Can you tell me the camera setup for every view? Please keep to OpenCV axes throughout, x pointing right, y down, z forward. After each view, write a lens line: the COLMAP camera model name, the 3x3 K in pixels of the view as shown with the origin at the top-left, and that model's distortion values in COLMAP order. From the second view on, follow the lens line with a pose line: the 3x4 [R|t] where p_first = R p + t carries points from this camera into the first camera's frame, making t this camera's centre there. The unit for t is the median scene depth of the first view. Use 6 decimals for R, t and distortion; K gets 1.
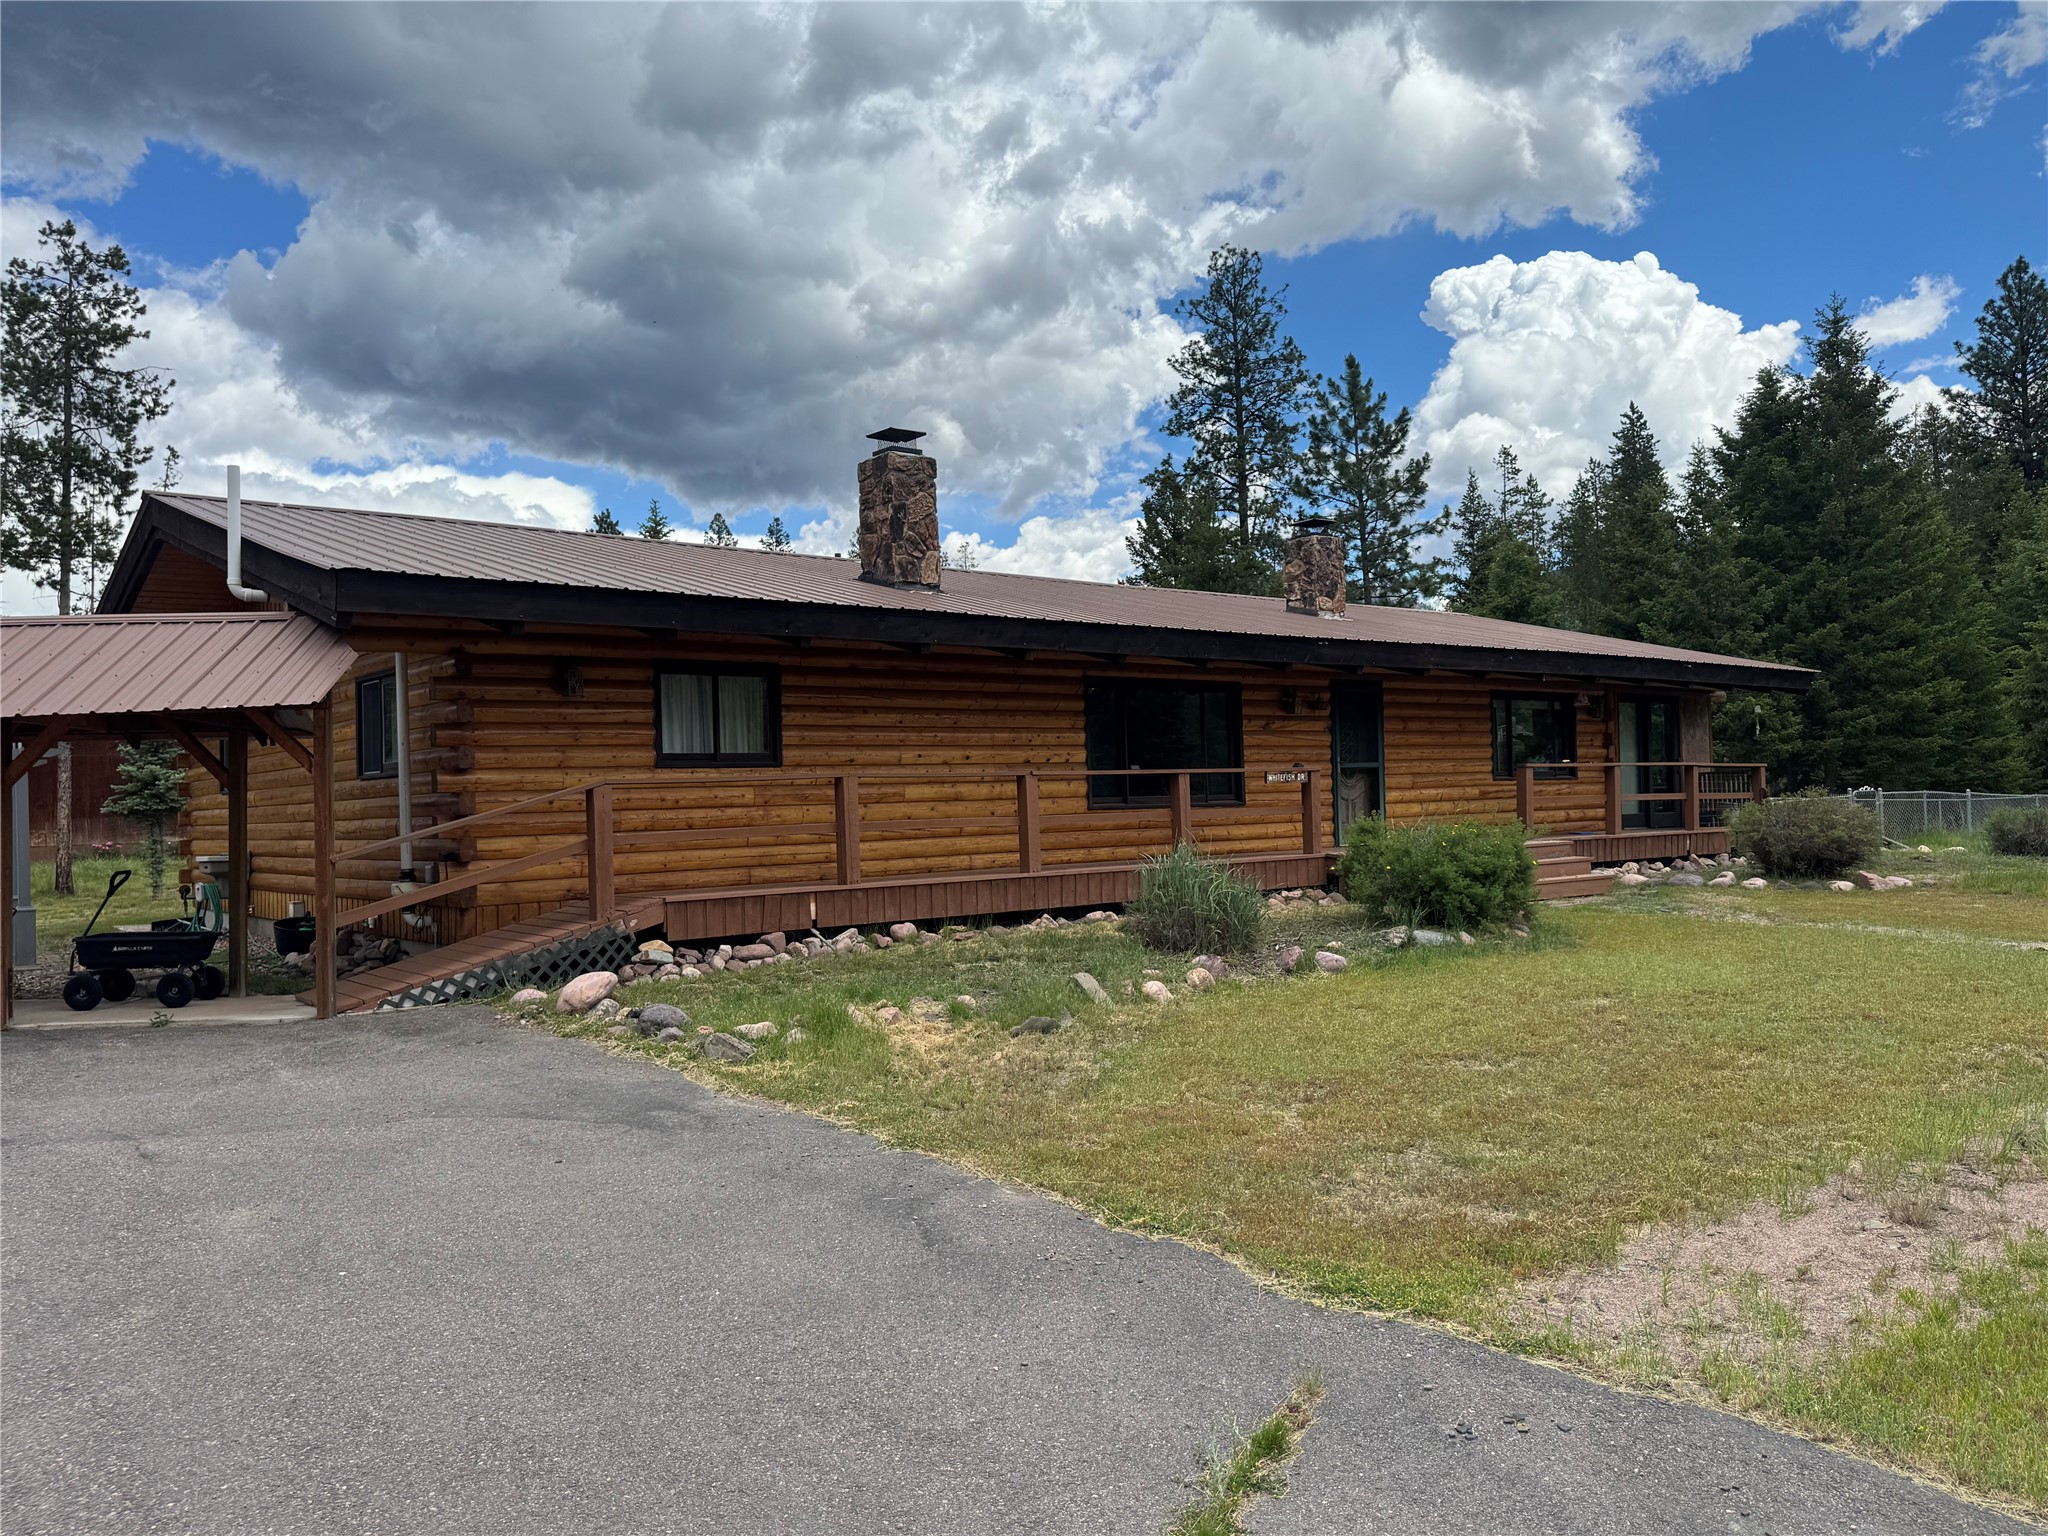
lens RADIAL K [[1531.2, 0, 1036.3], [0, 1531.2, 766.4], [0, 0, 1]] dist [0.061174, -0.041959]
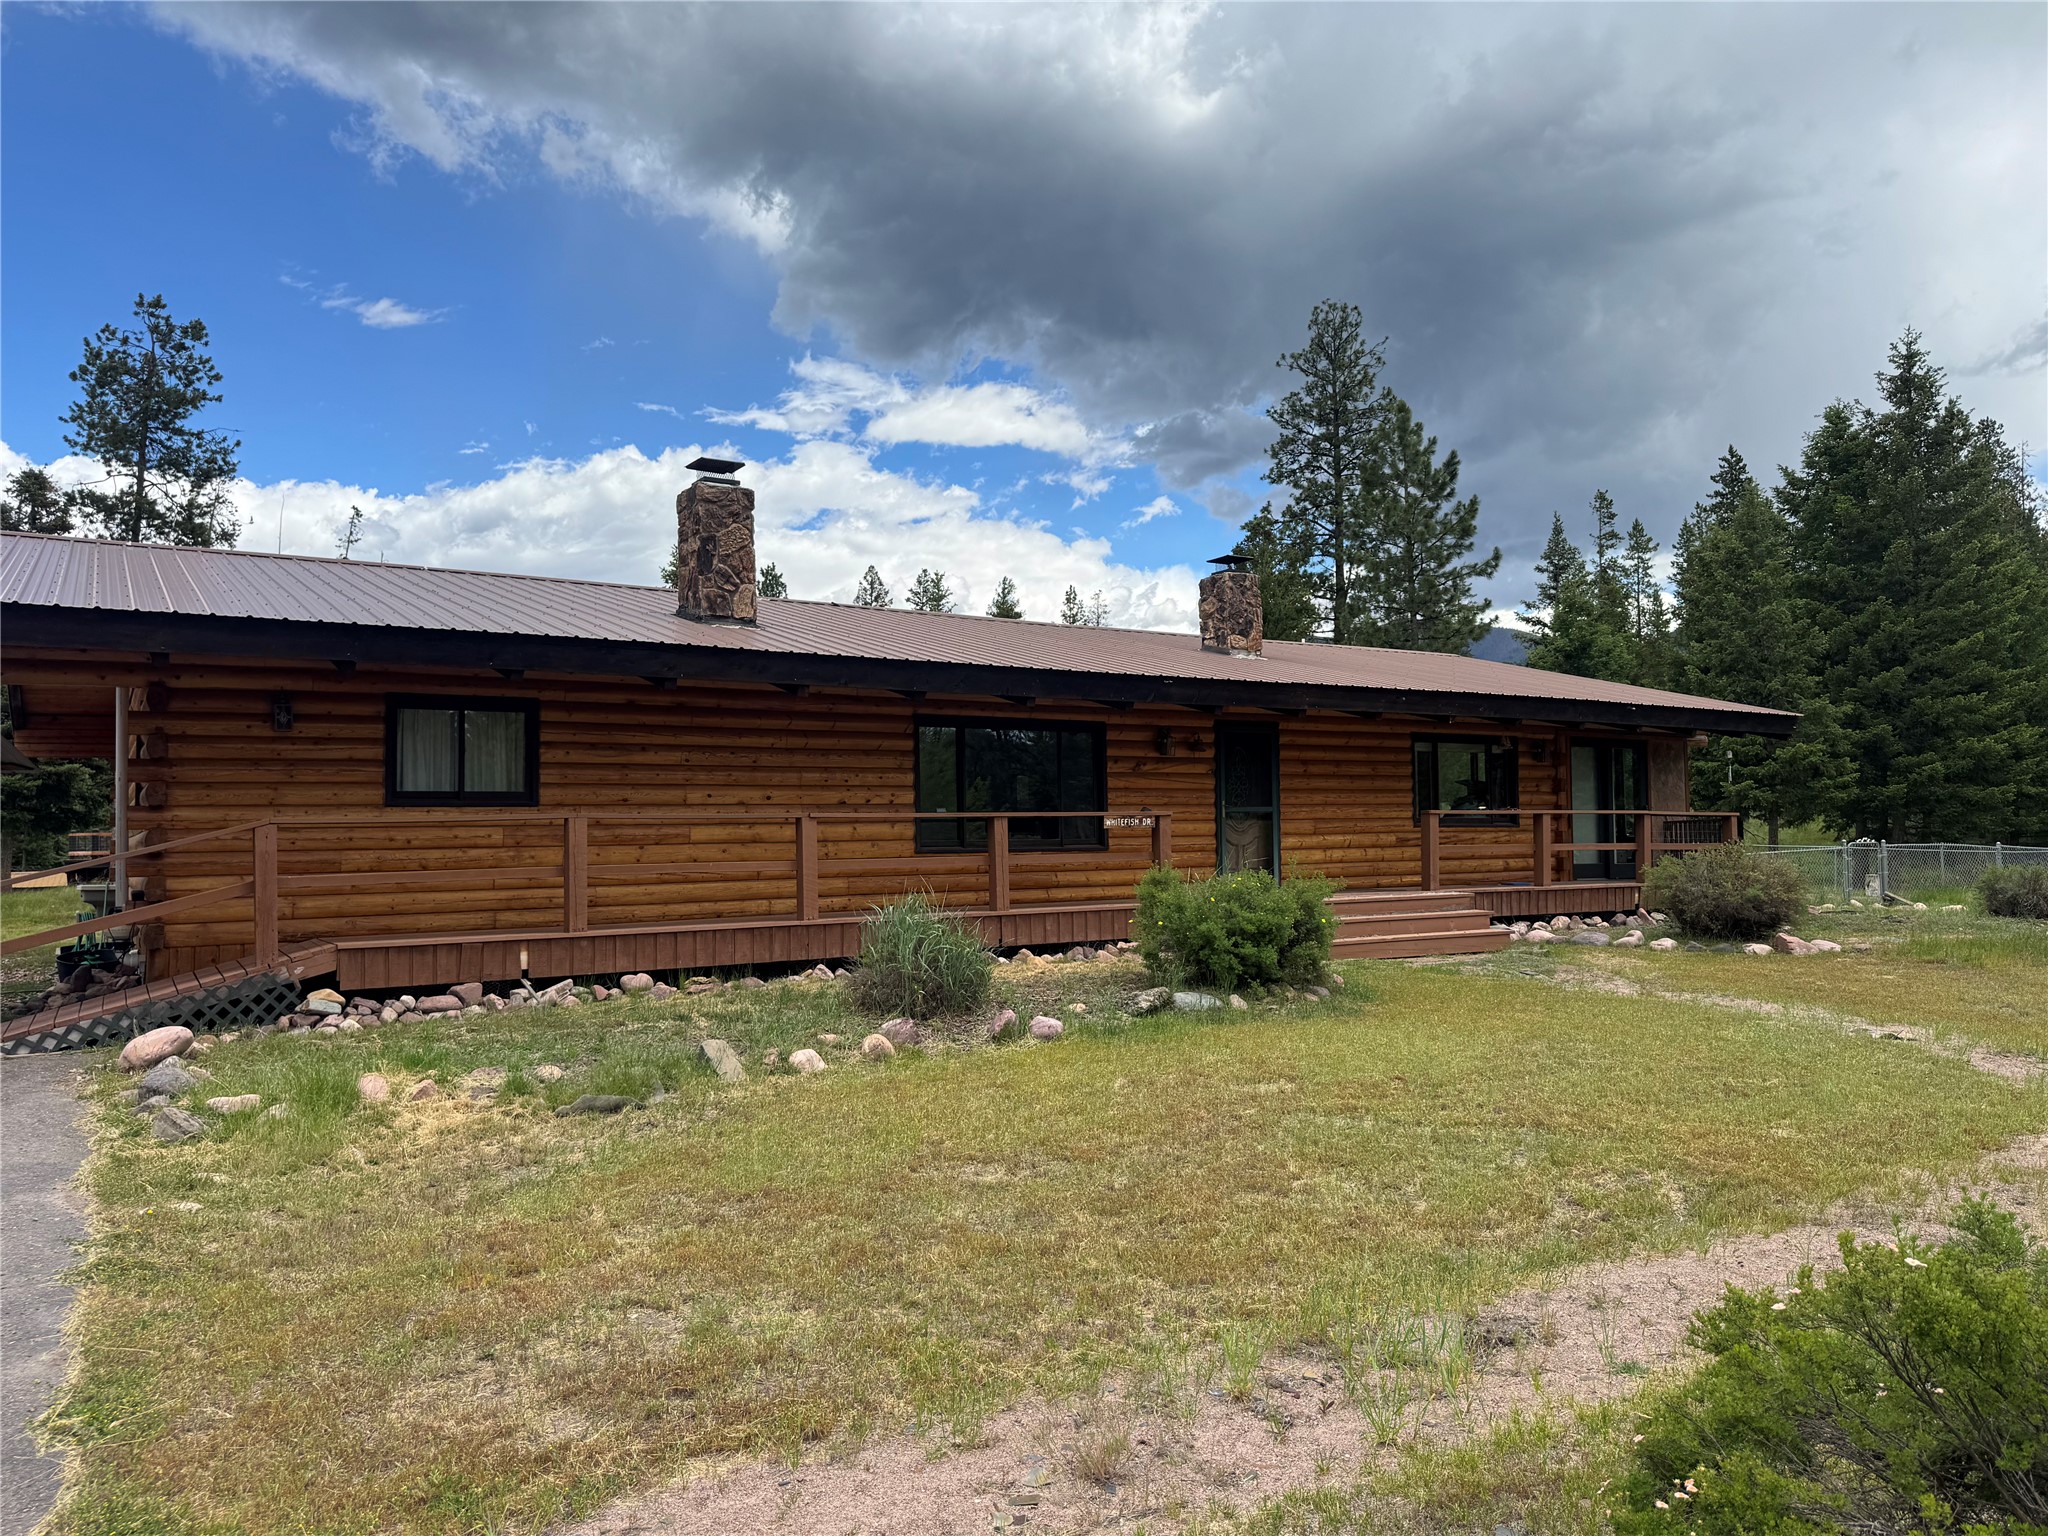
lens RADIAL K [[1441.7, 0, 1033.8], [0, 1441.7, 779.4], [0, 0, 1]] dist [0.055040, -0.059913]
pose [[0.994051, 0.009852, -0.108465, 0.169900], [-0.011545, 0.999821, -0.014995, -0.004645], [0.108298, 0.016158, 0.993987, 0.090718]]
